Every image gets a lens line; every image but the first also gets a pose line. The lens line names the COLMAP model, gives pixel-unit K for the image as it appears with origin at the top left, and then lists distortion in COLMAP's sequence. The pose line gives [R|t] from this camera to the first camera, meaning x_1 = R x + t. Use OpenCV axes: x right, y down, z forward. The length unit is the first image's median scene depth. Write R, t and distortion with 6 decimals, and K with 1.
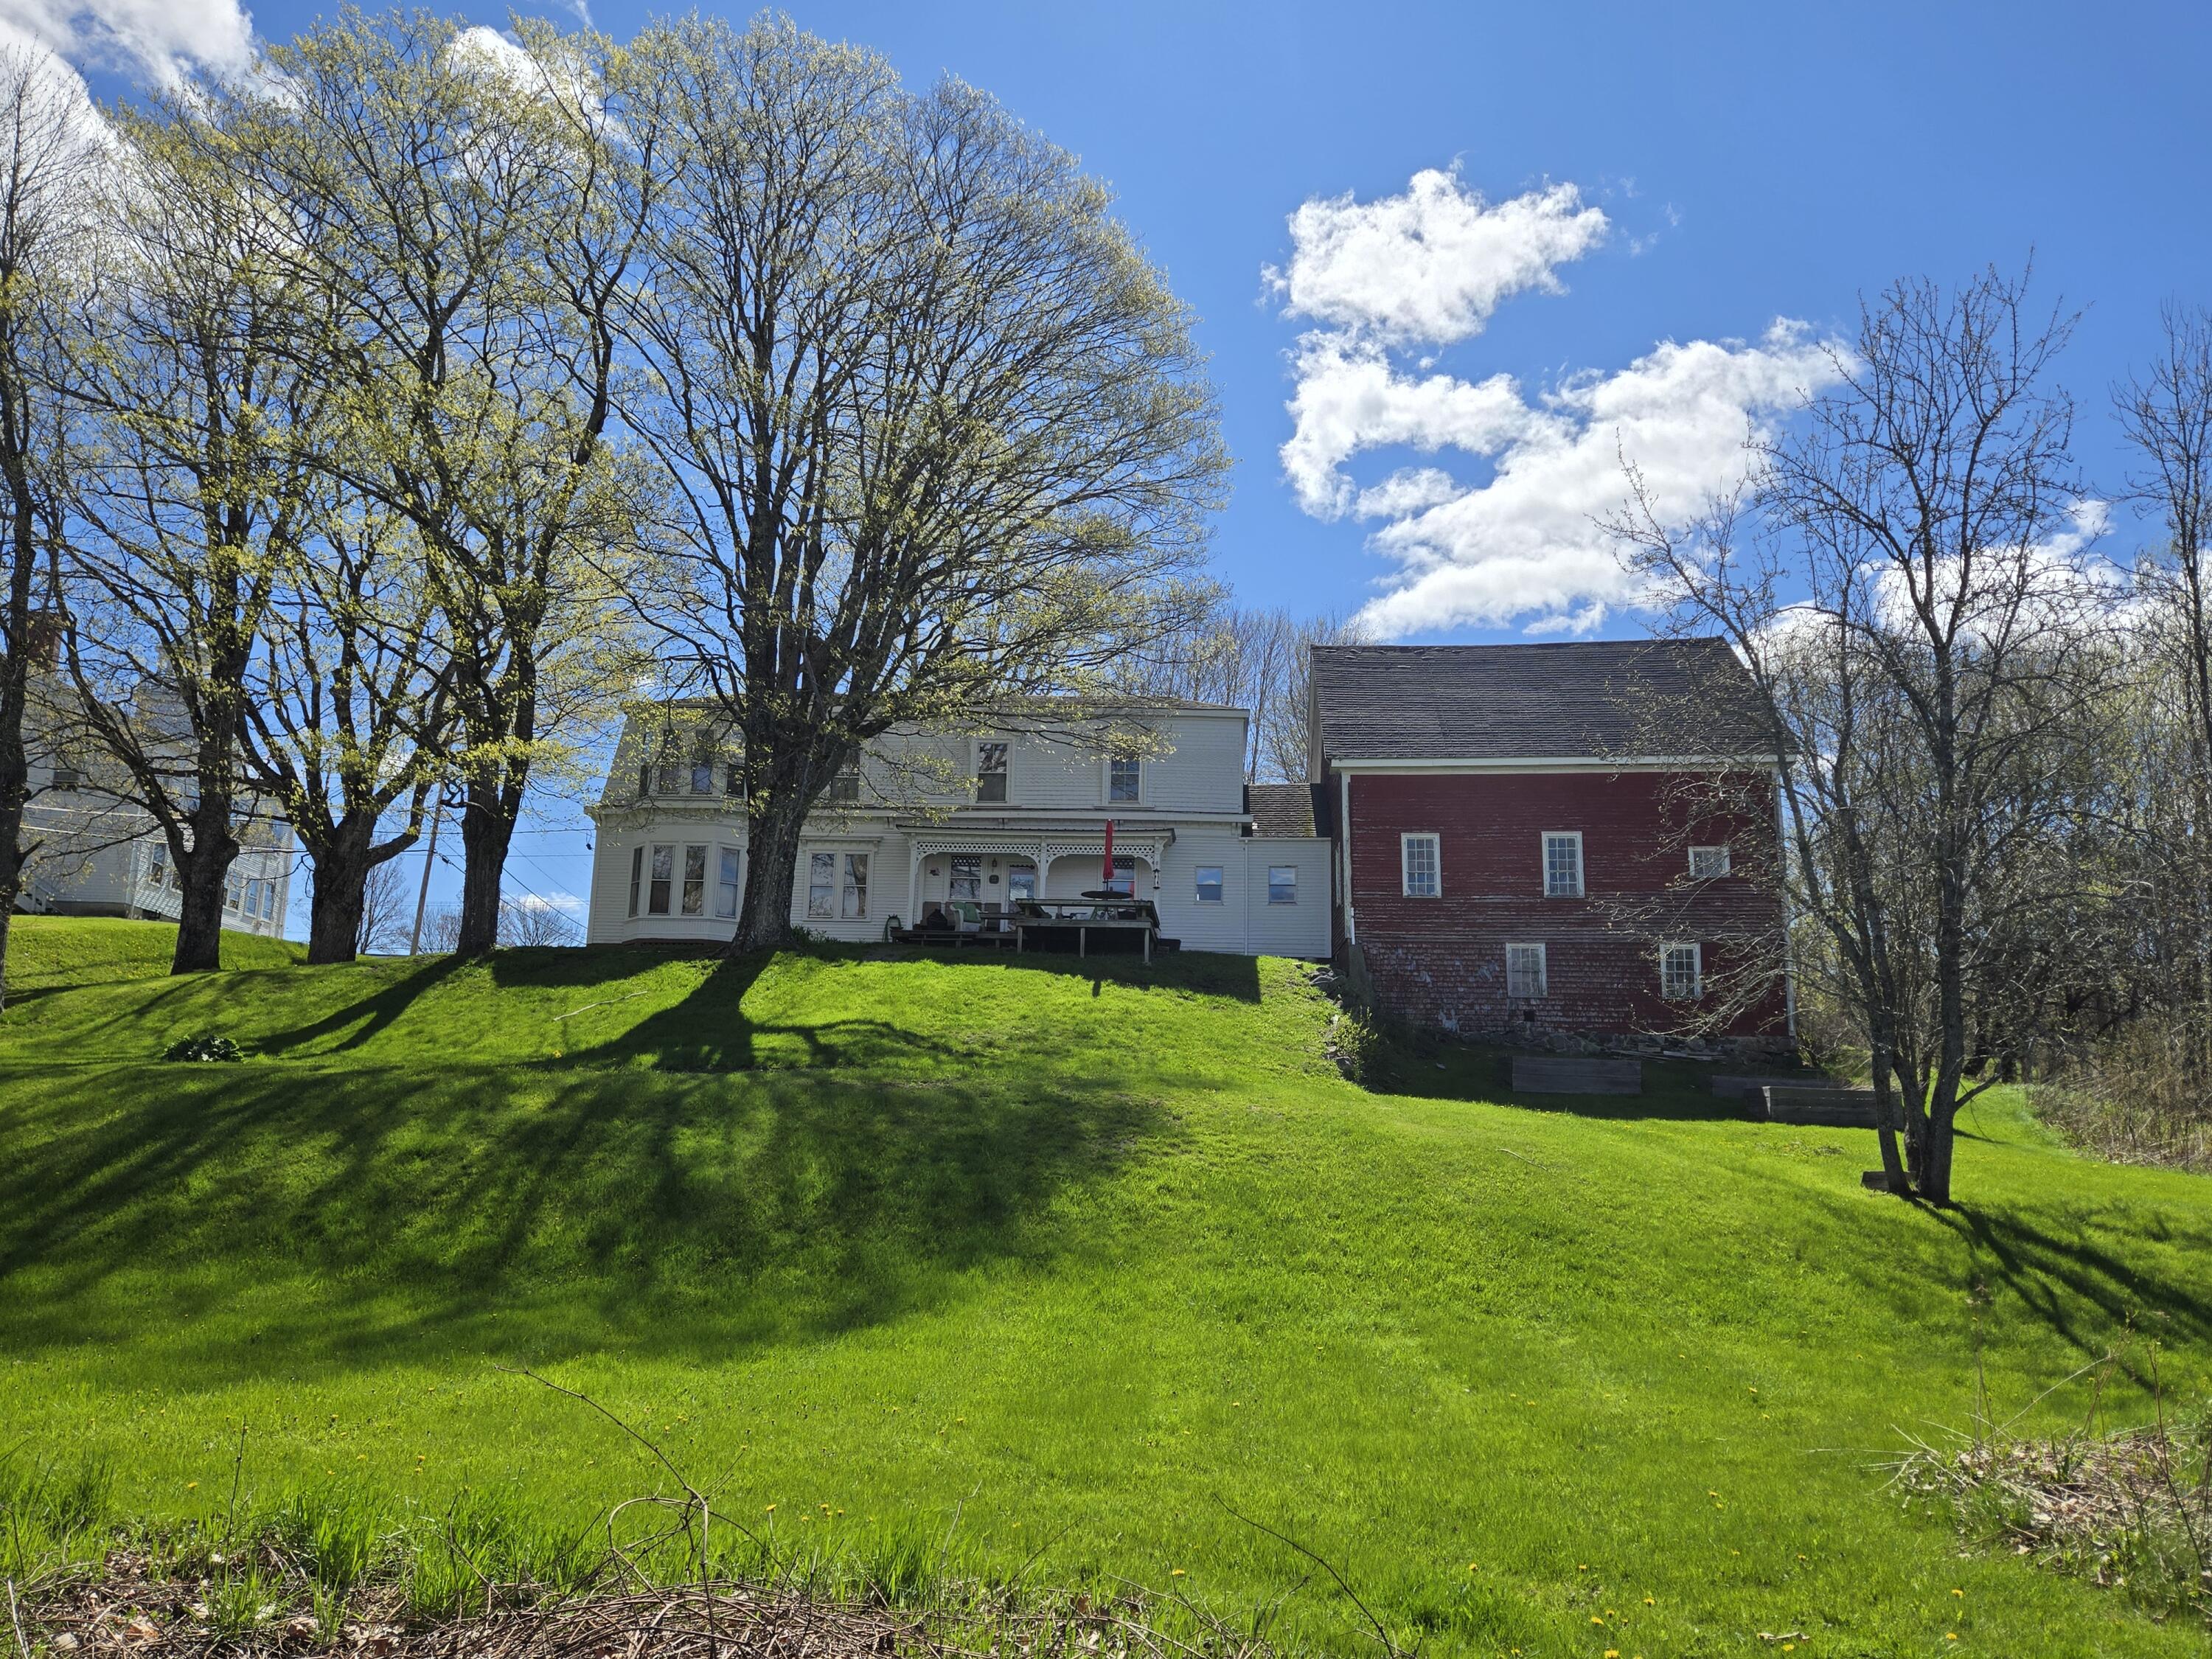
lens RADIAL K [[1563.2, 0, 1101.3], [0, 1563.2, 846.2], [0, 0, 1]] dist [0.076831, -0.058970]
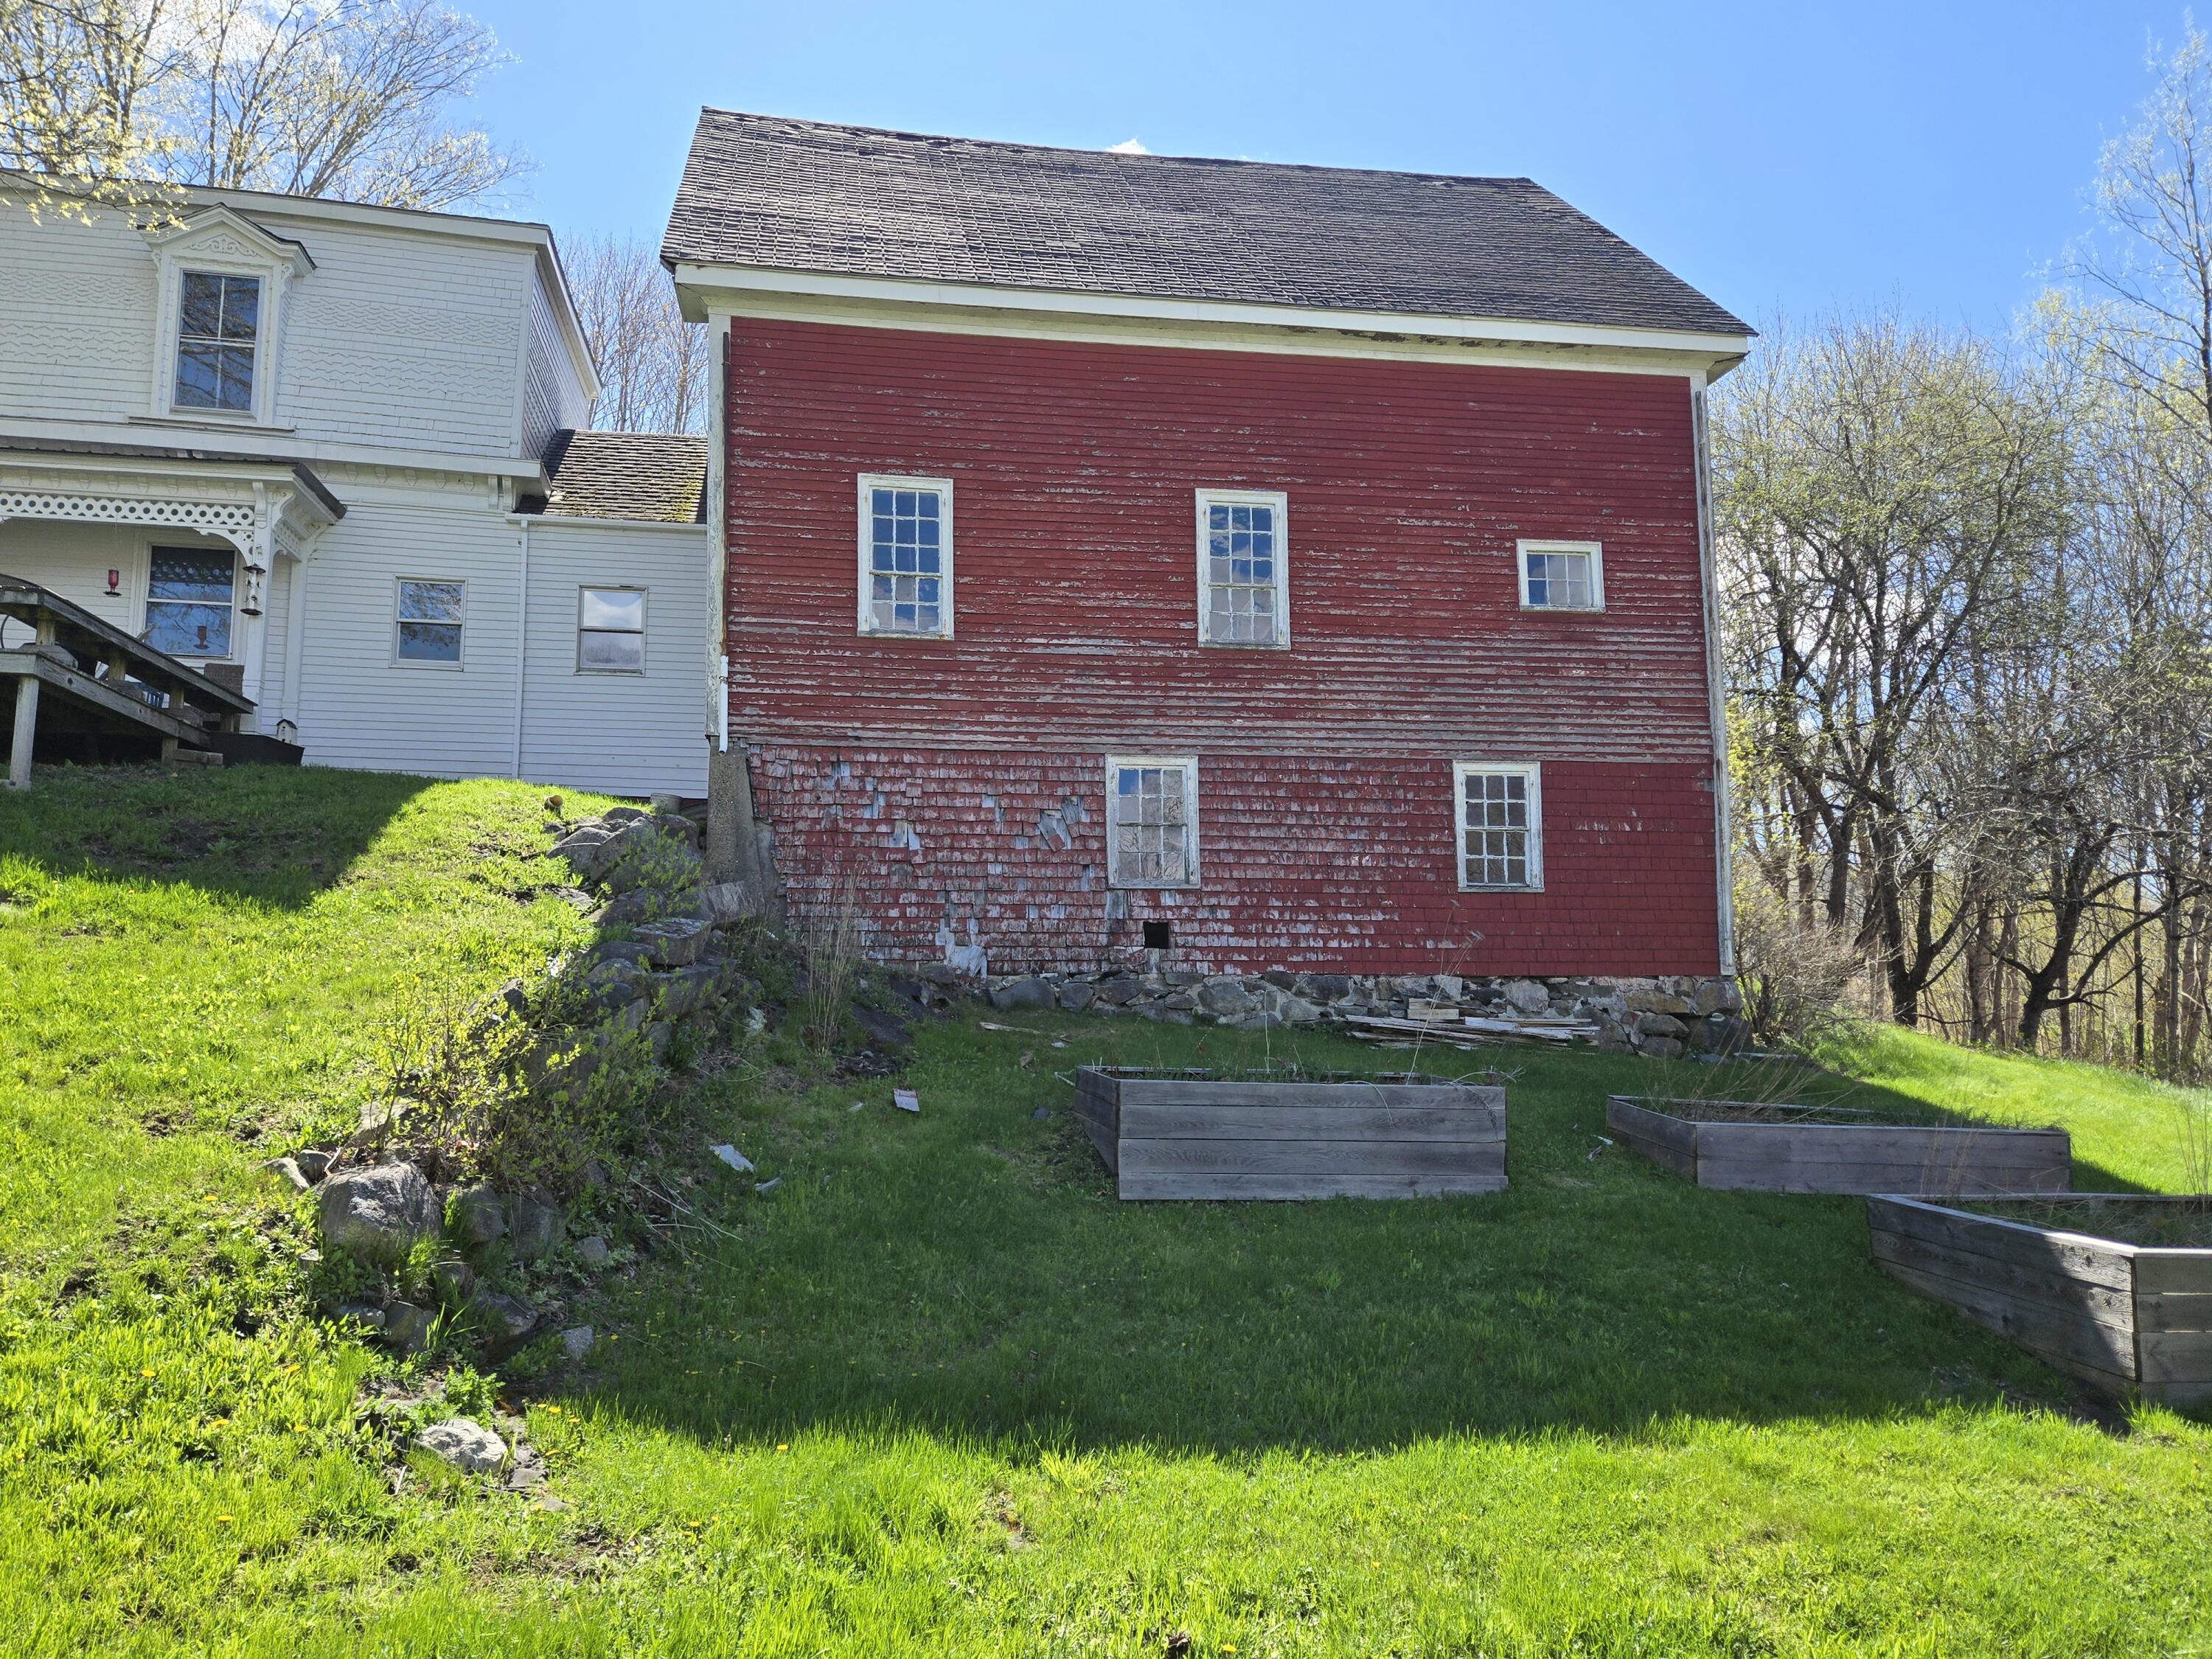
lens RADIAL K [[1563.2, 0, 1095.4], [0, 1563.2, 824.1], [0, 0, 1]] dist [0.076831, -0.058970]
pose [[0.968735, 0.011068, 0.247849, 0.153027], [-0.025303, 0.998203, 0.054322, 0.056898], [-0.246803, -0.058895, 0.967274, 0.602011]]
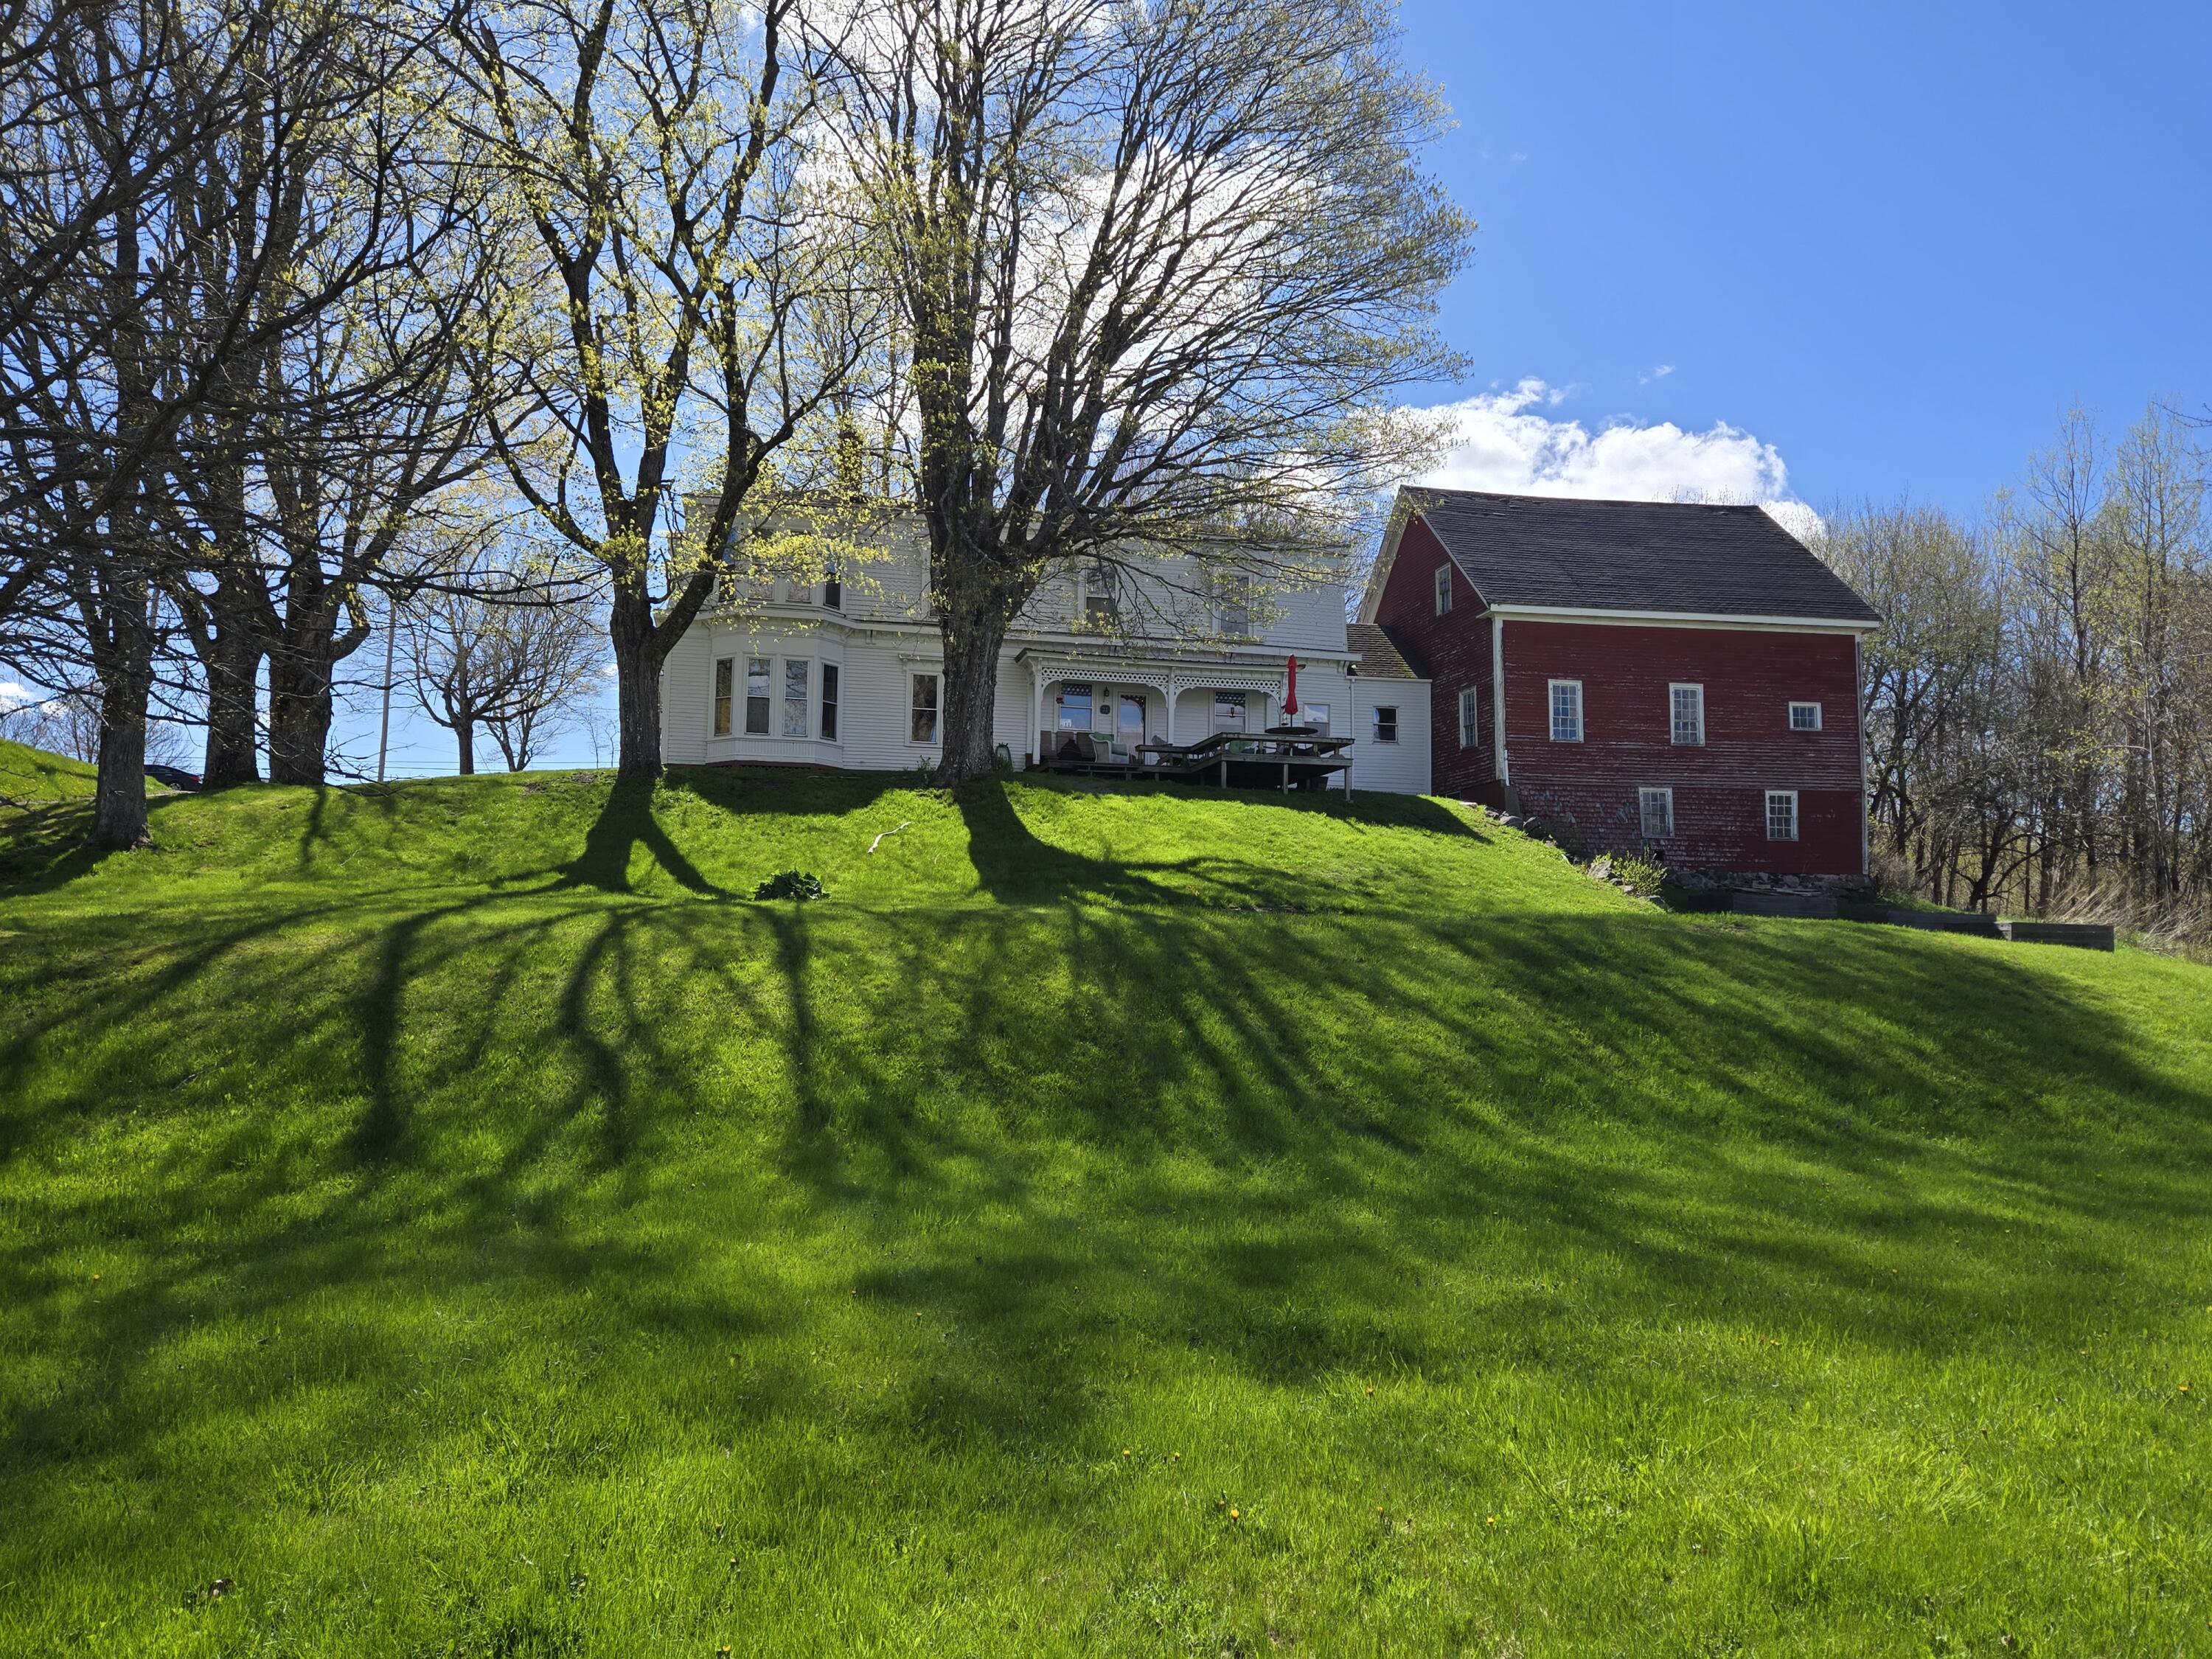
lens RADIAL K [[1563.2, 0, 1095.7], [0, 1563.2, 826.1], [0, 0, 1]] dist [0.076831, -0.058970]
pose [[0.957893, 0.013160, 0.286822, -0.395394], [-0.040940, 0.995002, 0.091074, 0.005847], [-0.284190, -0.098982, 0.953645, 0.082992]]
